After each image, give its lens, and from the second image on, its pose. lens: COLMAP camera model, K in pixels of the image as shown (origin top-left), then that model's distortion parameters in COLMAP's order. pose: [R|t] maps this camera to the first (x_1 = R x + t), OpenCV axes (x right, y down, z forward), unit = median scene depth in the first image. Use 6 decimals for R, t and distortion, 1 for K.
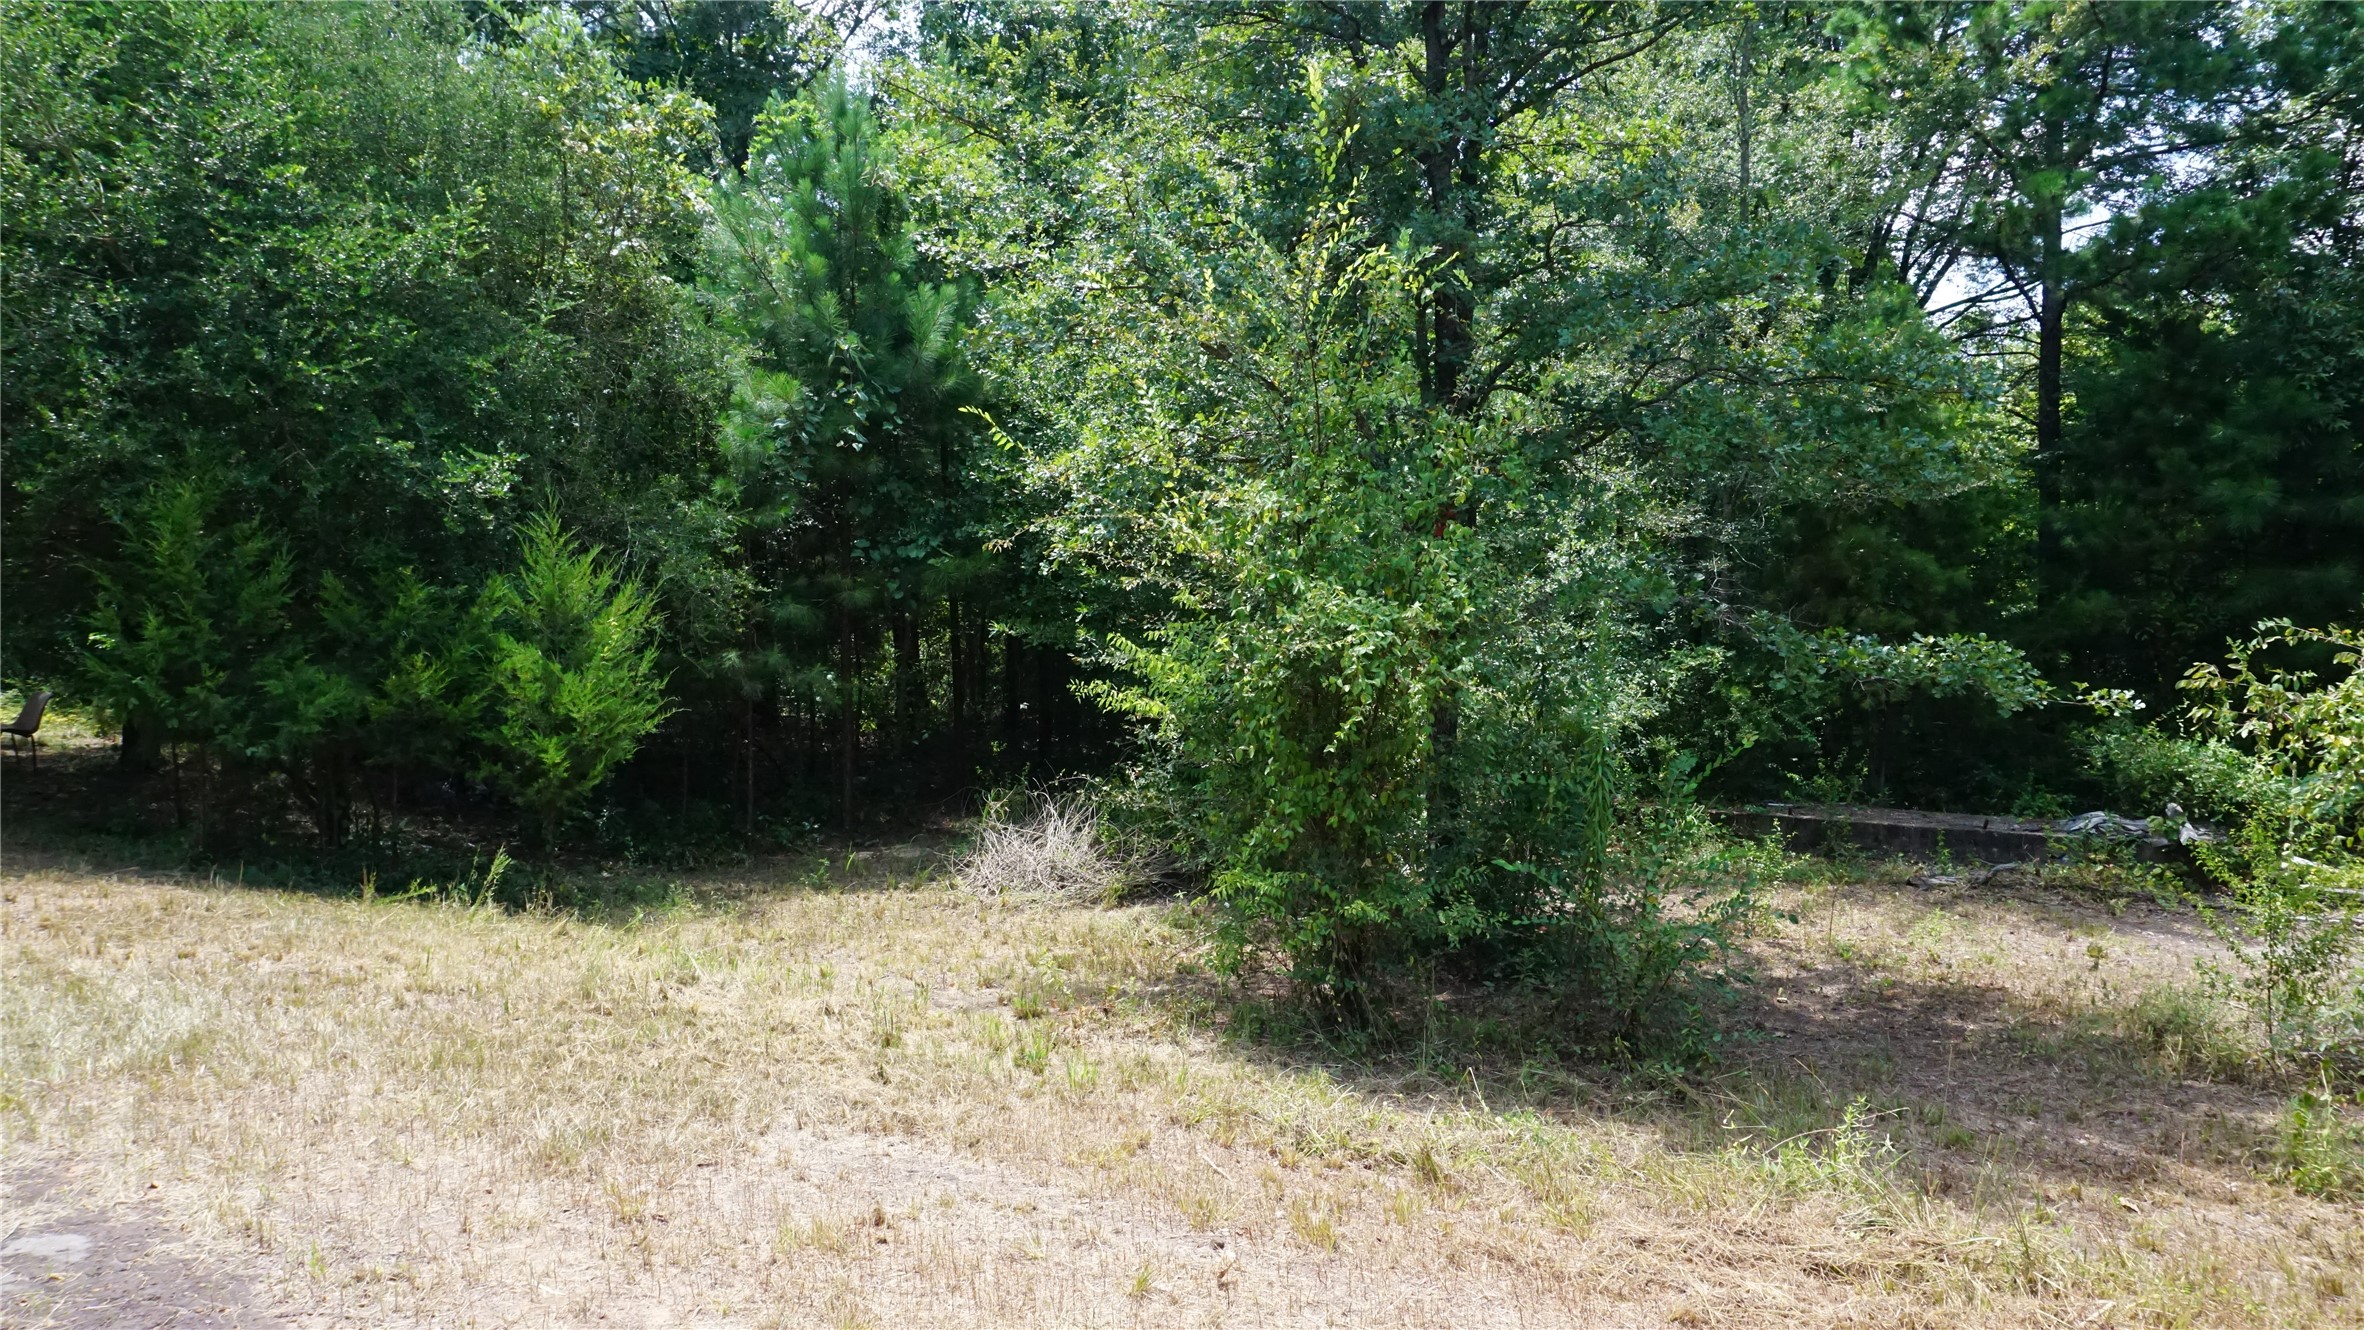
lens RADIAL K [[1598.9, 0, 1165.9], [0, 1598.9, 658.1], [0, 0, 1]] dist [-0.042029, 0.039583]
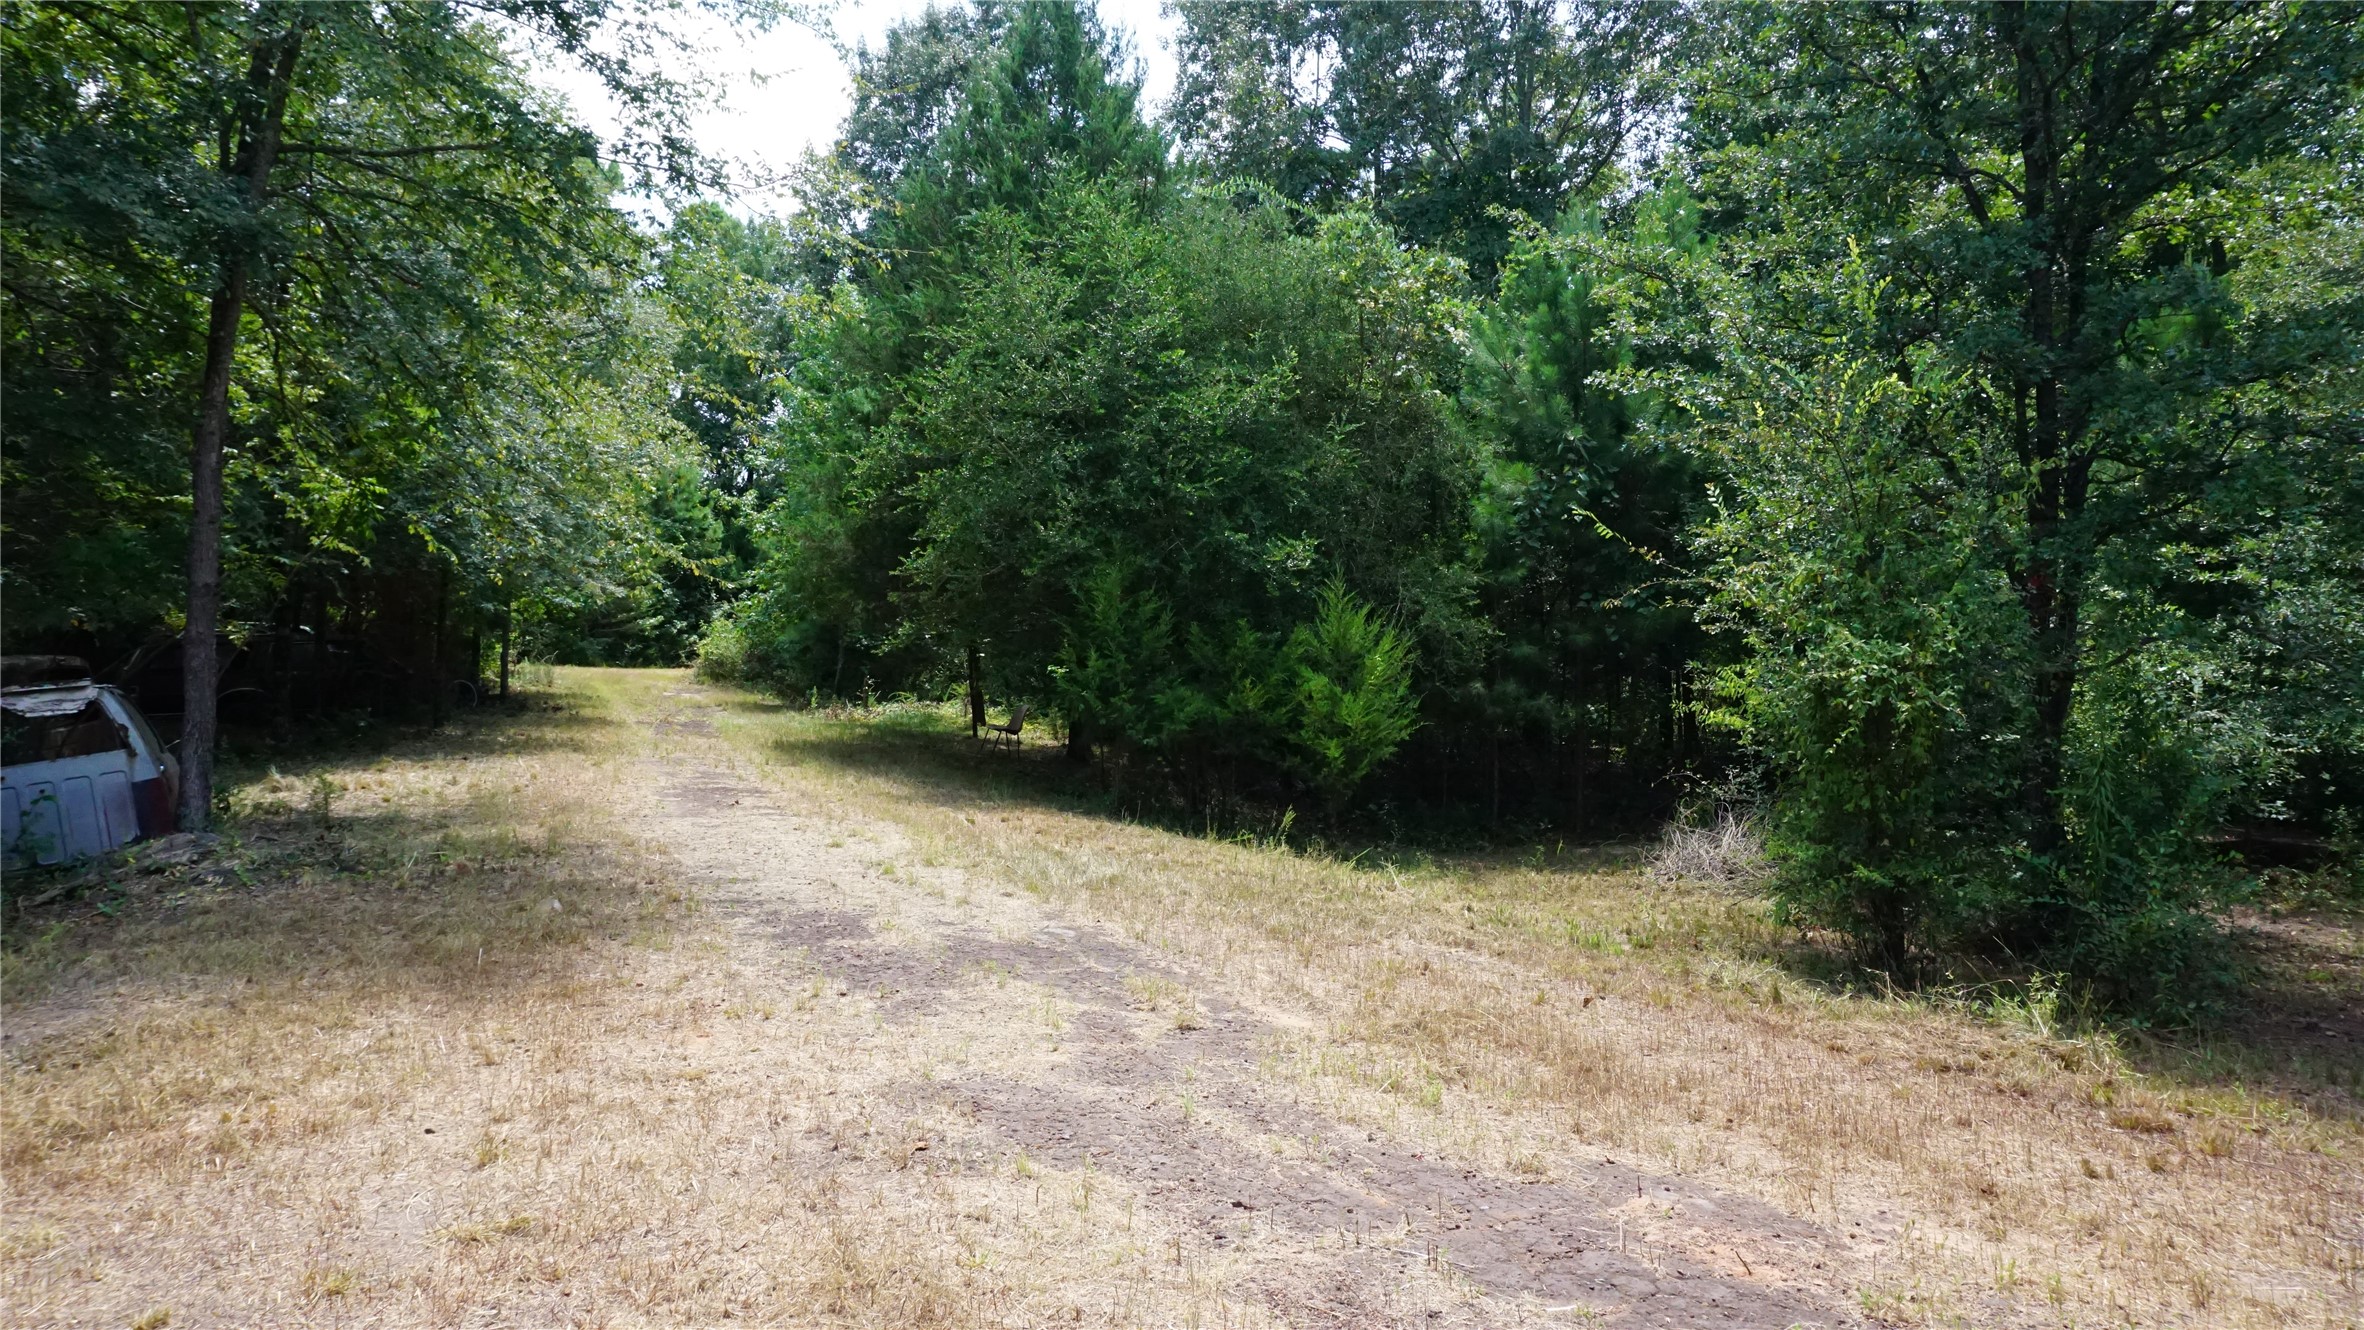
lens RADIAL K [[1598.9, 0, 1174.6], [0, 1598.9, 667.3], [0, 0, 1]] dist [-0.042029, 0.039583]
pose [[0.872924, 0.006760, -0.487809, 0.172720], [-0.016789, 0.999728, -0.016190, 0.010667], [0.487566, 0.022323, 0.872800, -0.291858]]
